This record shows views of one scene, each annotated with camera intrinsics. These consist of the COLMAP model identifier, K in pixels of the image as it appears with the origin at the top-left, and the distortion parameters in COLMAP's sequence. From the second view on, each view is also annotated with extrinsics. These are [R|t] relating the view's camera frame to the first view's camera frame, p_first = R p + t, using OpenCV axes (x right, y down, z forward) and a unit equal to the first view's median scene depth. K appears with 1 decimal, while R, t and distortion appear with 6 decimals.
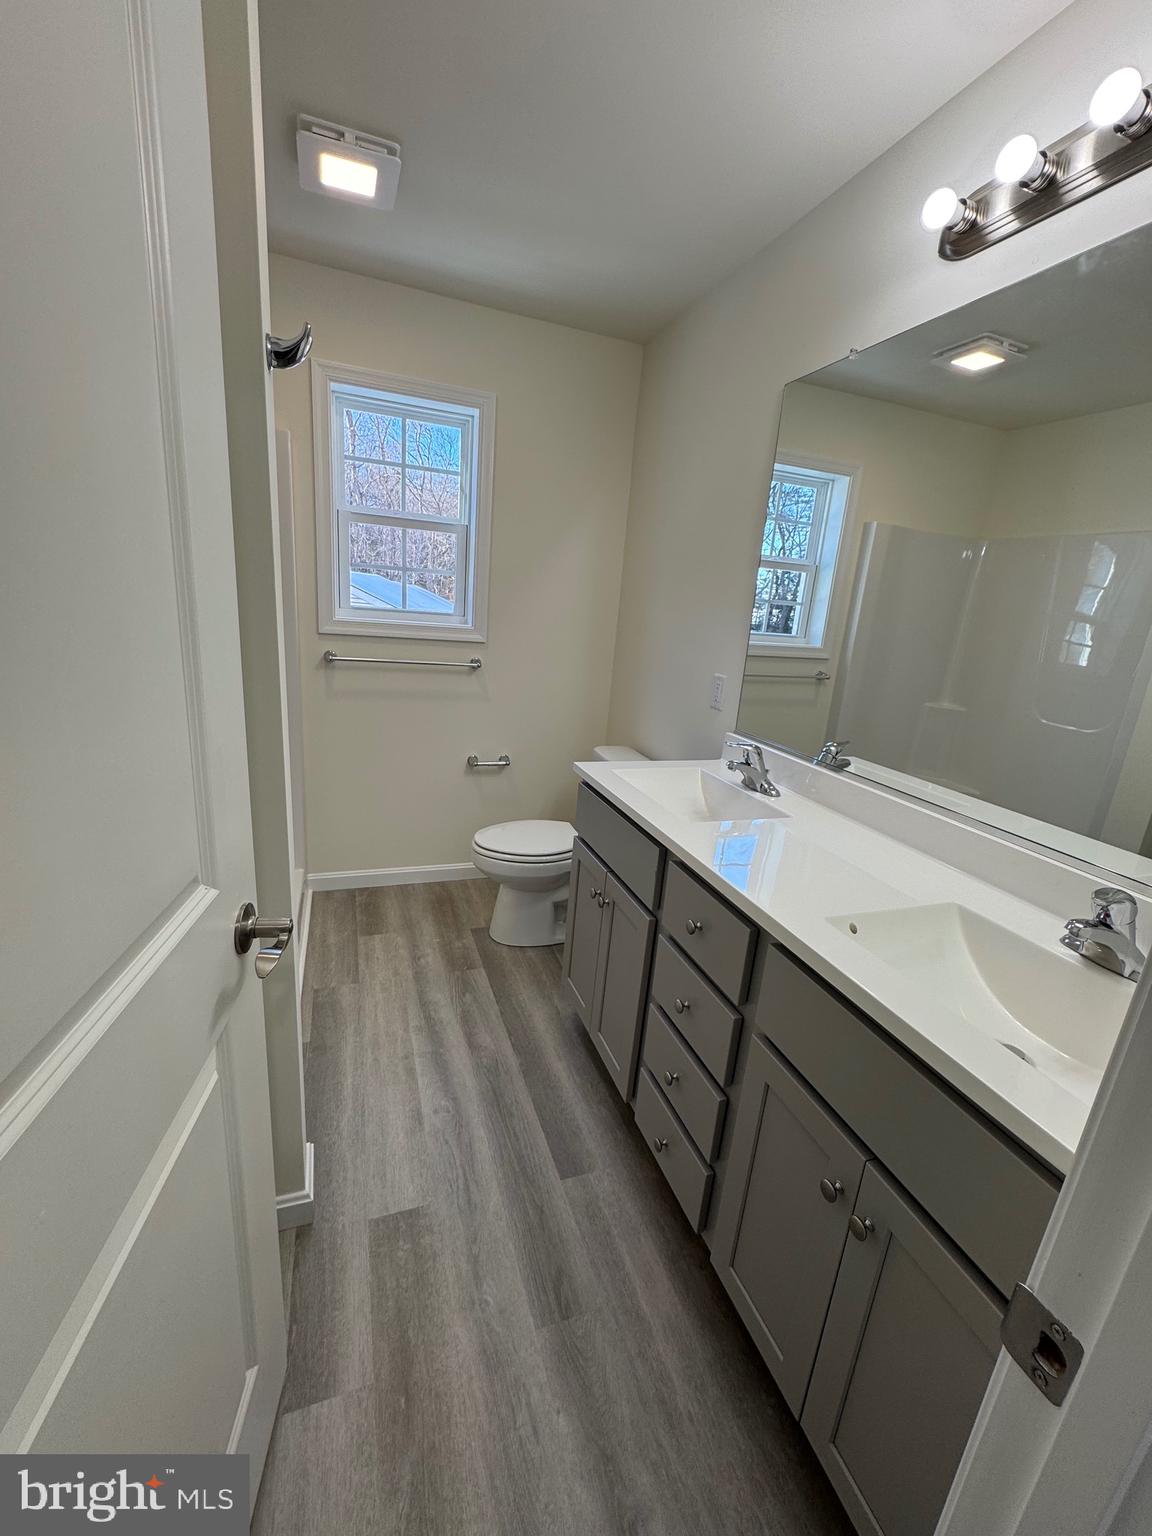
lens RADIAL K [[614.5, 0, 577.1], [0, 614.5, 756.4], [0, 0, 1]] dist [-0.004733, 0.000899]
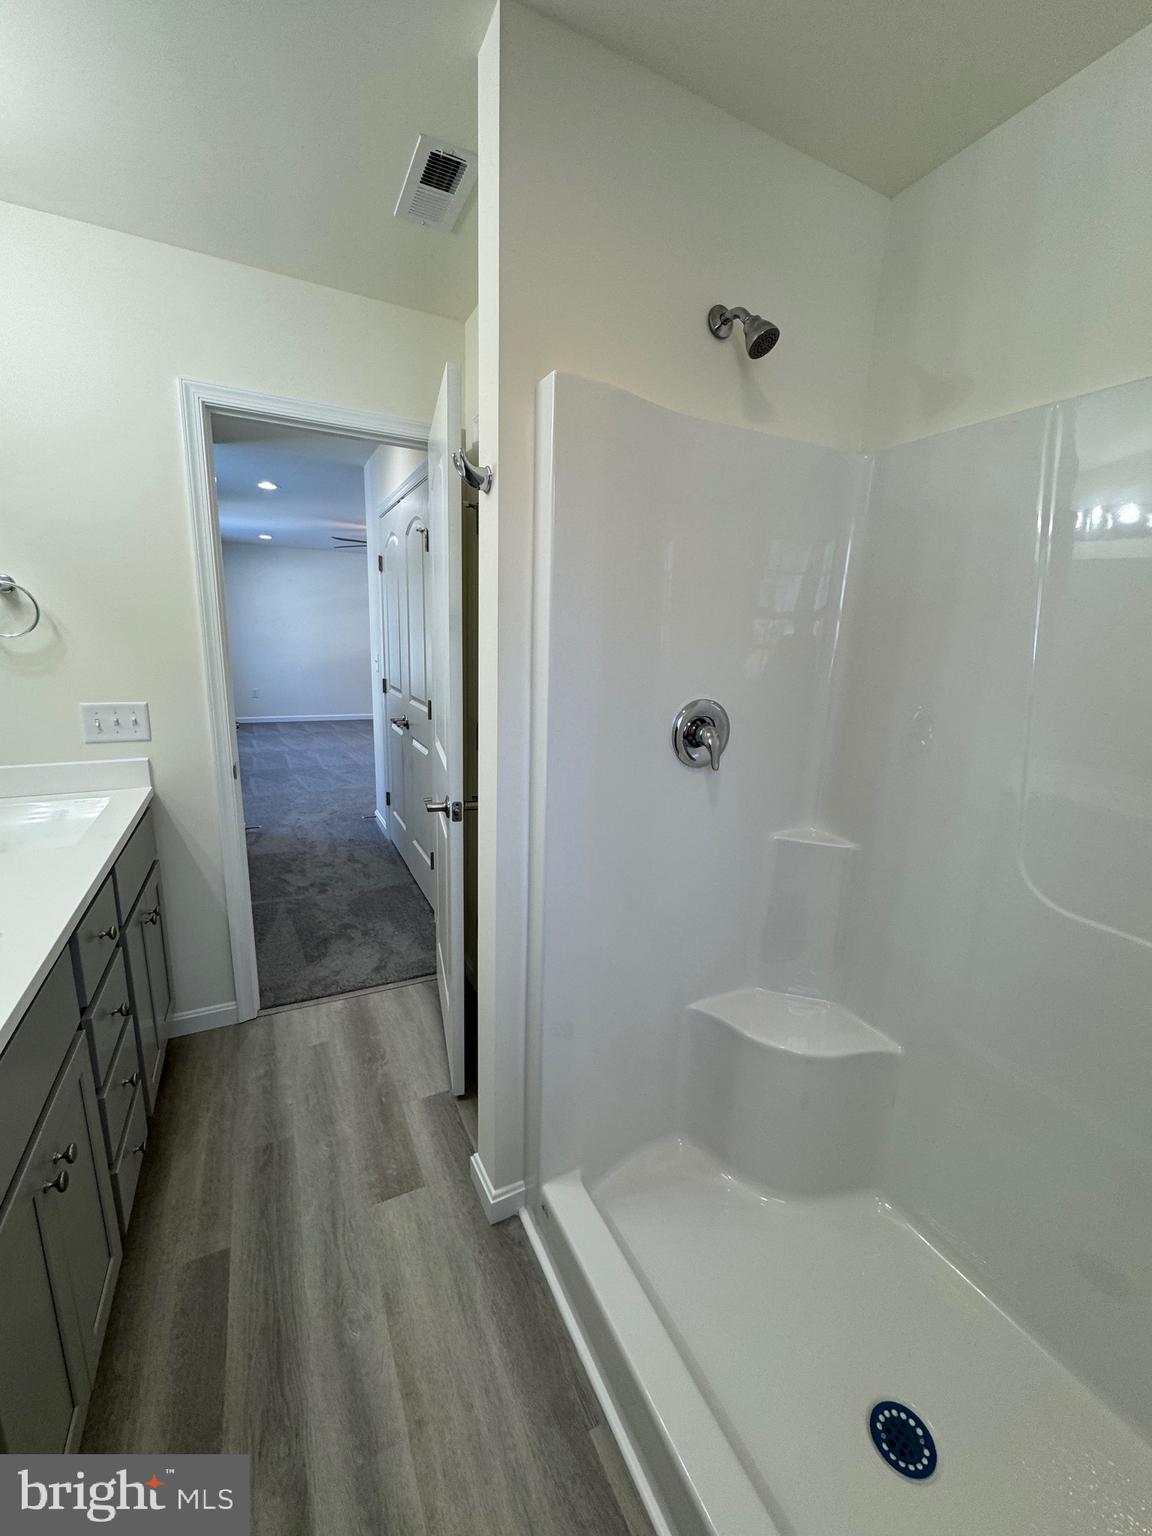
lens RADIAL K [[614.5, 0, 577.4], [0, 614.5, 766.8], [0, 0, 1]] dist [-0.004733, 0.000899]
pose [[-0.986399, -0.086300, -0.139888, -0.285859], [-0.140045, 0.886805, 0.440414, -0.366121], [0.086046, 0.454015, -0.886830, 1.230860]]
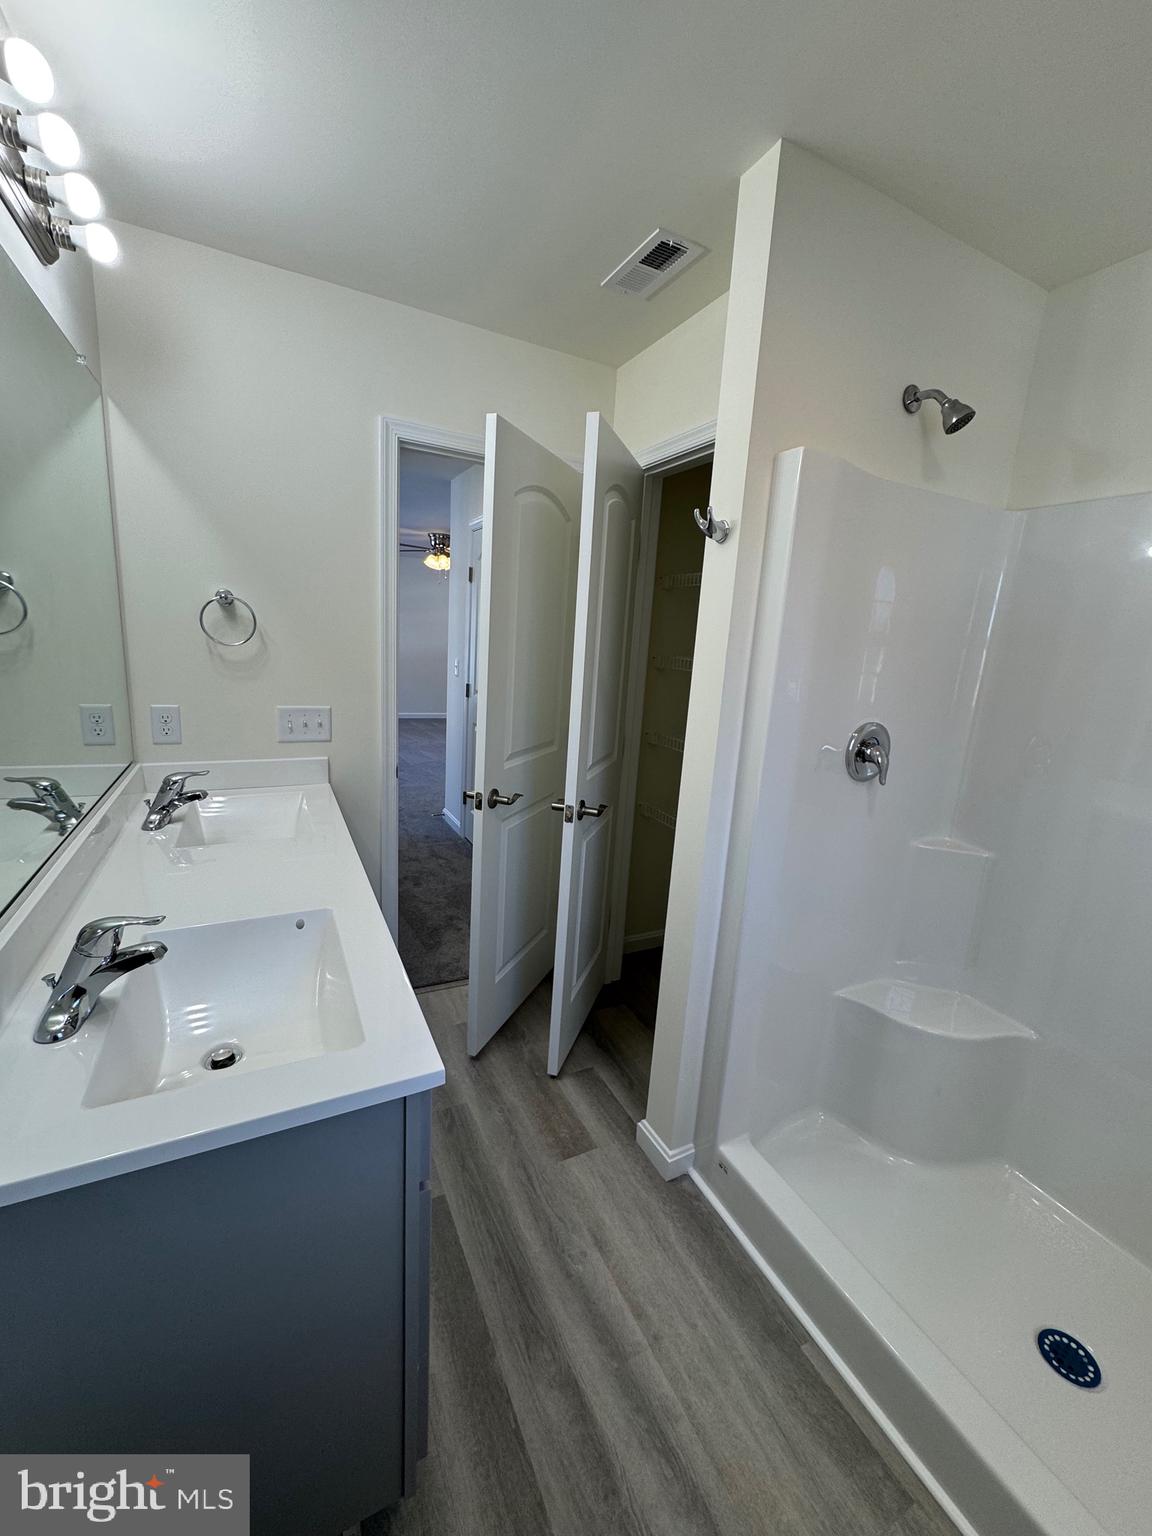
lens RADIAL K [[614.5, 0, 577.7], [0, 614.5, 766.3], [0, 0, 1]] dist [-0.004733, 0.000899]
pose [[-0.982661, -0.114683, -0.145687, -0.010279], [-0.167762, 0.884532, 0.435269, -0.379300], [0.078947, 0.452163, -0.888434, 1.297878]]
